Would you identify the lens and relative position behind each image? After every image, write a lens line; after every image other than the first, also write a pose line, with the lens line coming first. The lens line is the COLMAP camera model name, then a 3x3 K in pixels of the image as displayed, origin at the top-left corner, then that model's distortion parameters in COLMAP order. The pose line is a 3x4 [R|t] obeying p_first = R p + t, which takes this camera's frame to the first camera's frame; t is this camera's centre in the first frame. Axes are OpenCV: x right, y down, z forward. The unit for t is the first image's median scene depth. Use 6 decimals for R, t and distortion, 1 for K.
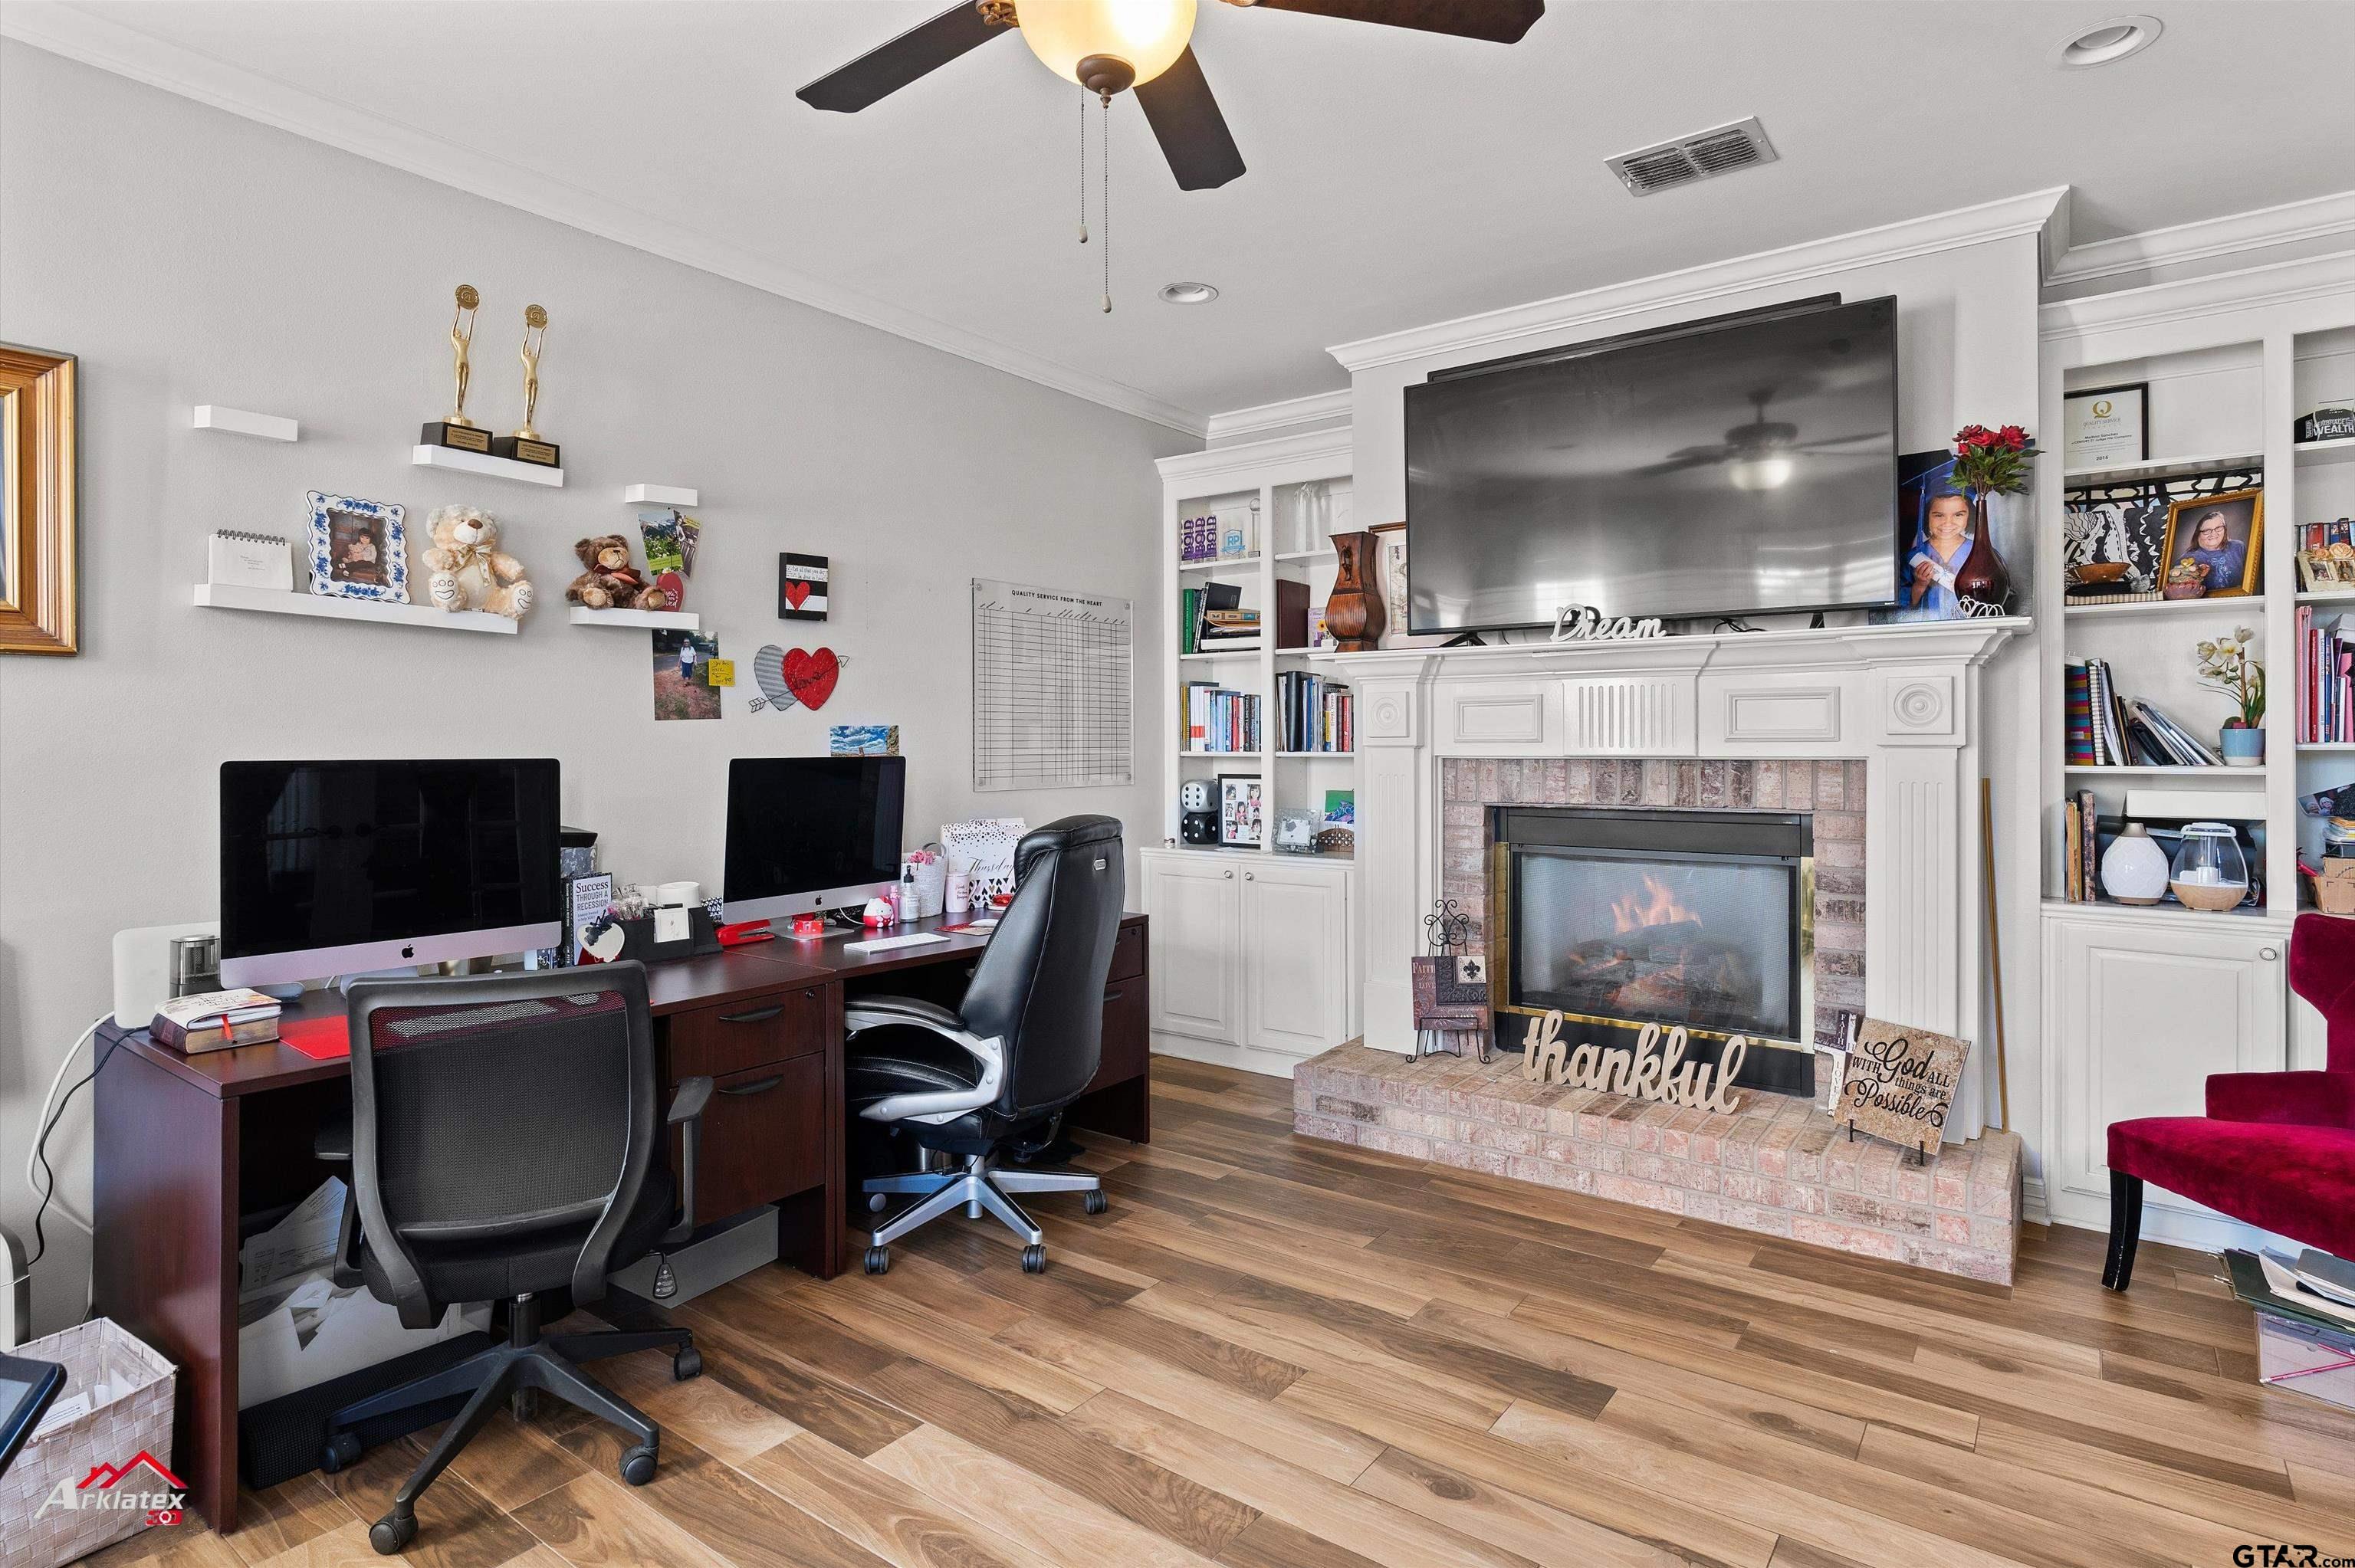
lens RADIAL K [[1250.7, 0, 1176.4], [0, 1250.7, 748.6], [0, 0, 1]] dist [0.001026, 0.000160]
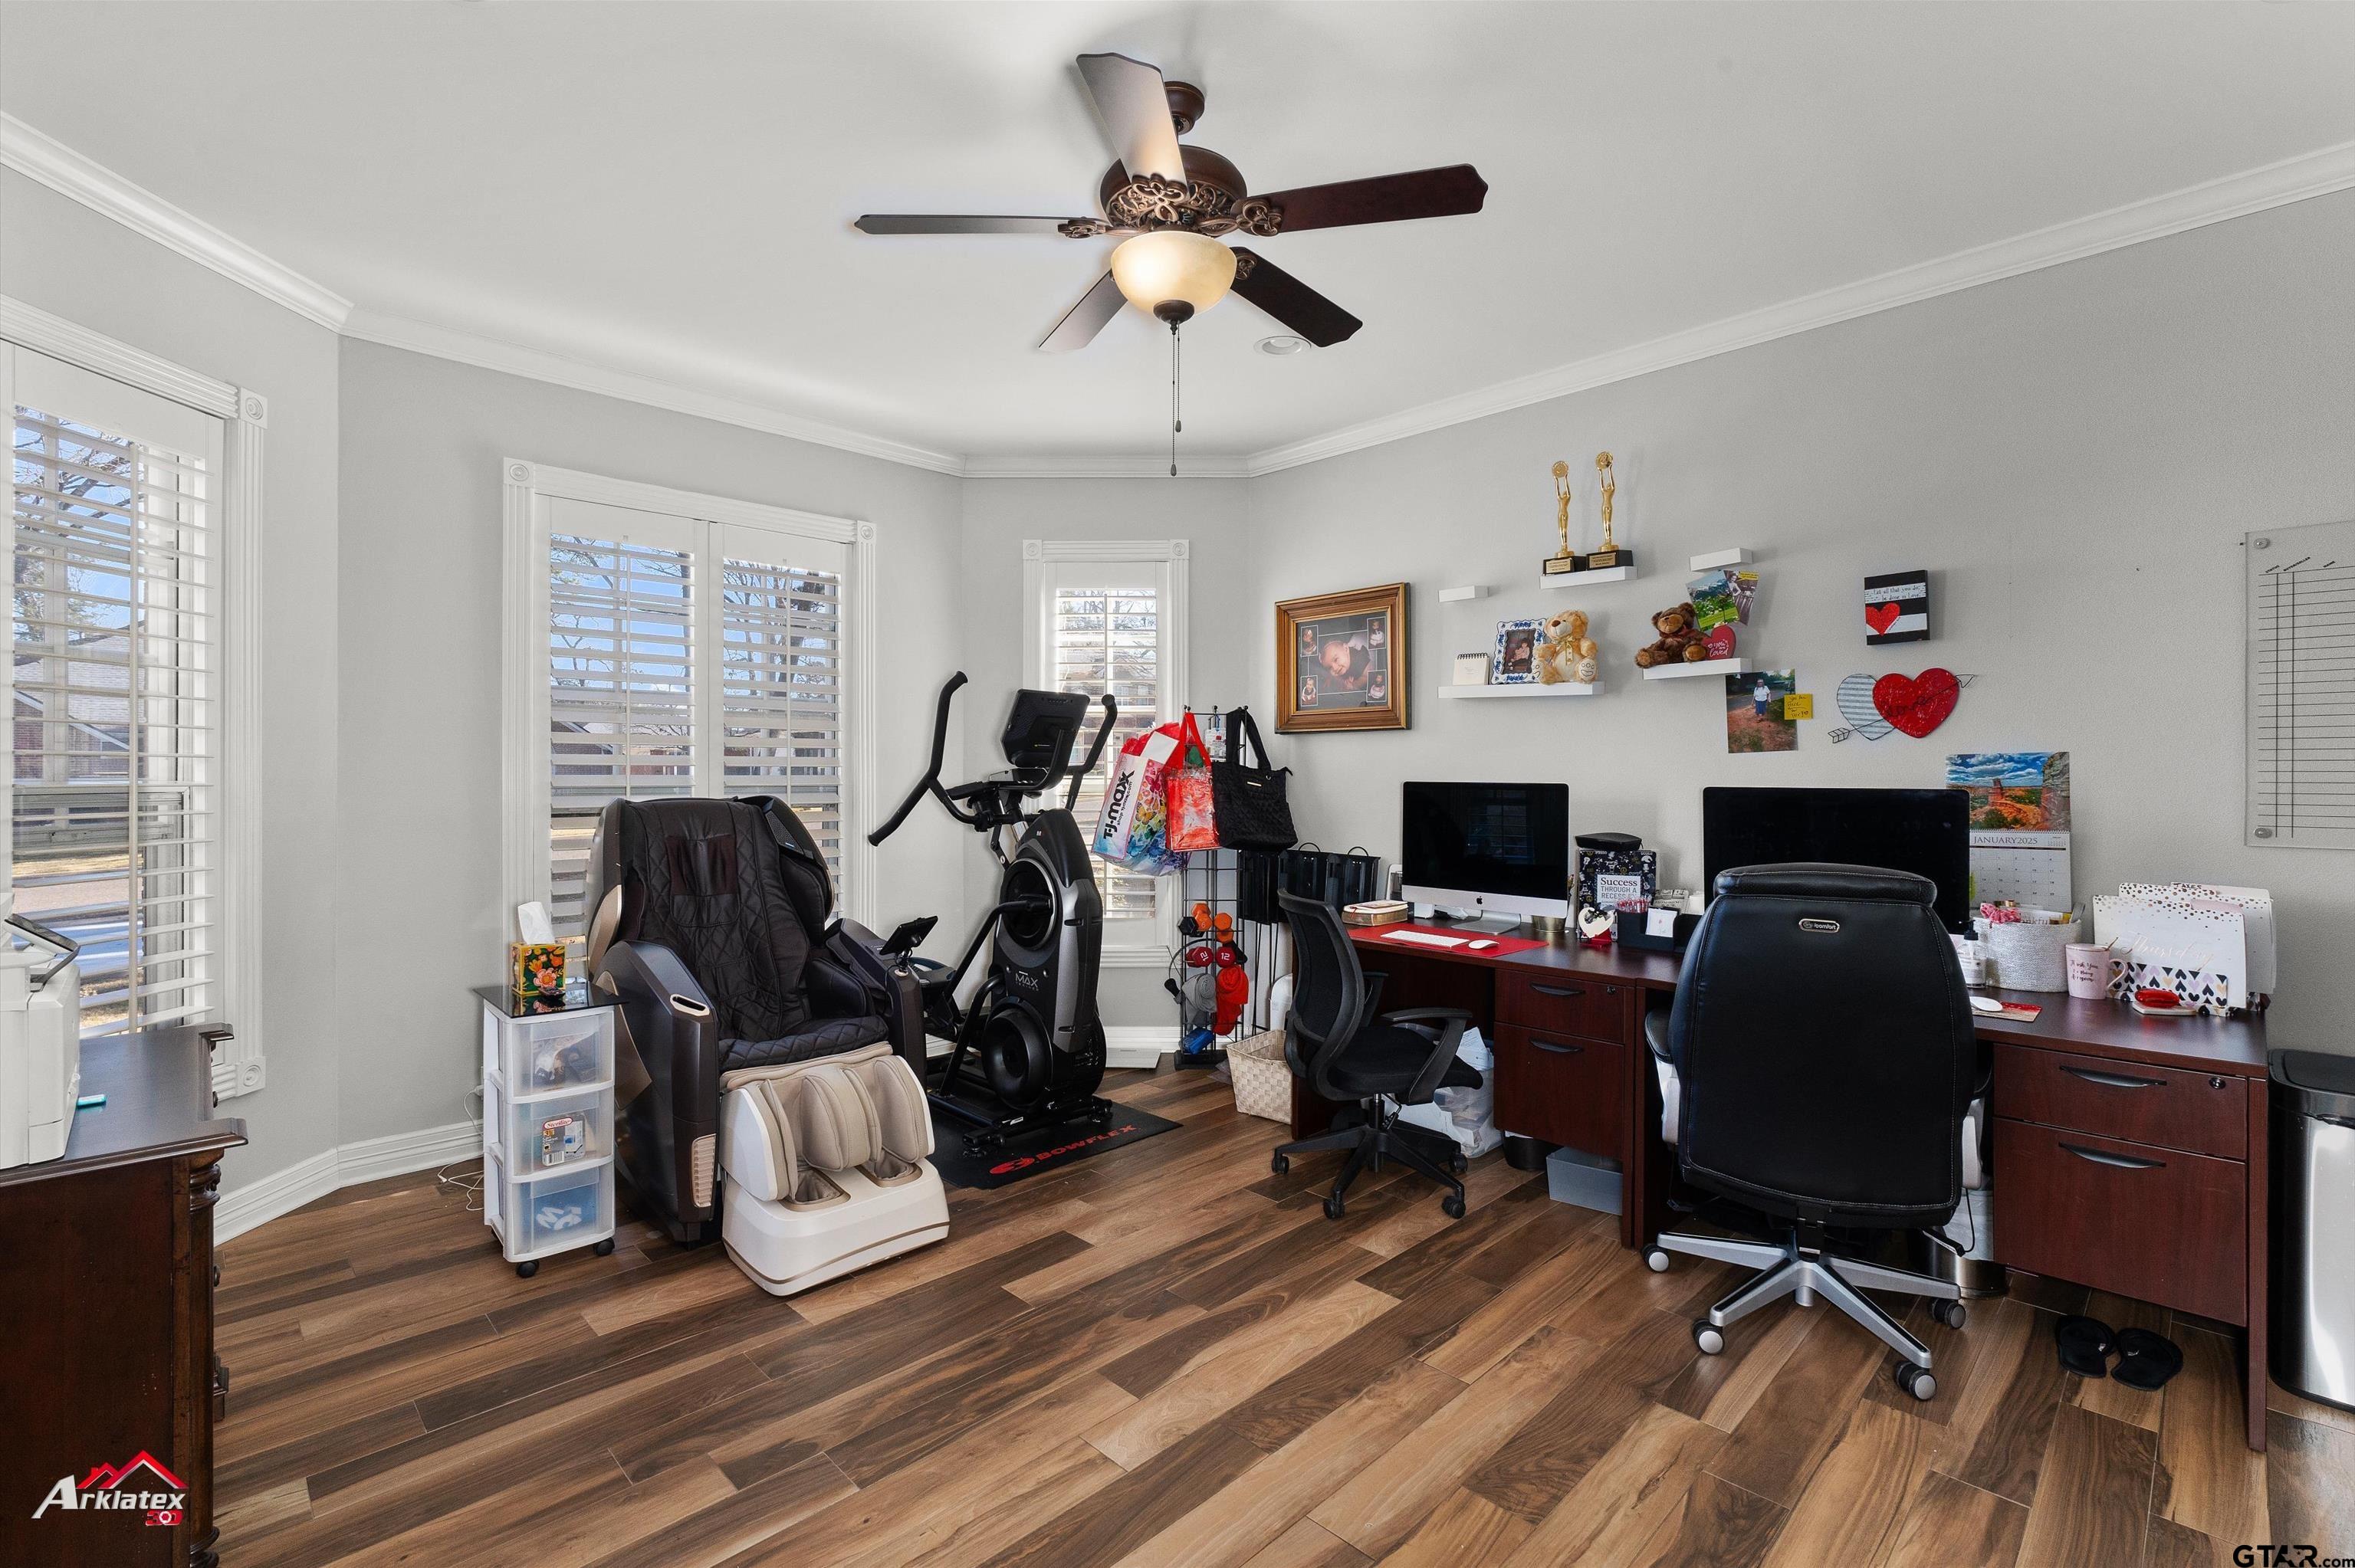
lens RADIAL K [[1030.5, 0, 1172.1], [0, 1030.5, 768.3], [0, 0, 1]] dist [-0.001791, -0.000516]
pose [[-0.153156, -0.000130, -0.988202, 0.611139], [-0.004381, 0.999990, 0.000547, -0.006824], [0.988192, 0.004413, -0.153155, 0.639701]]
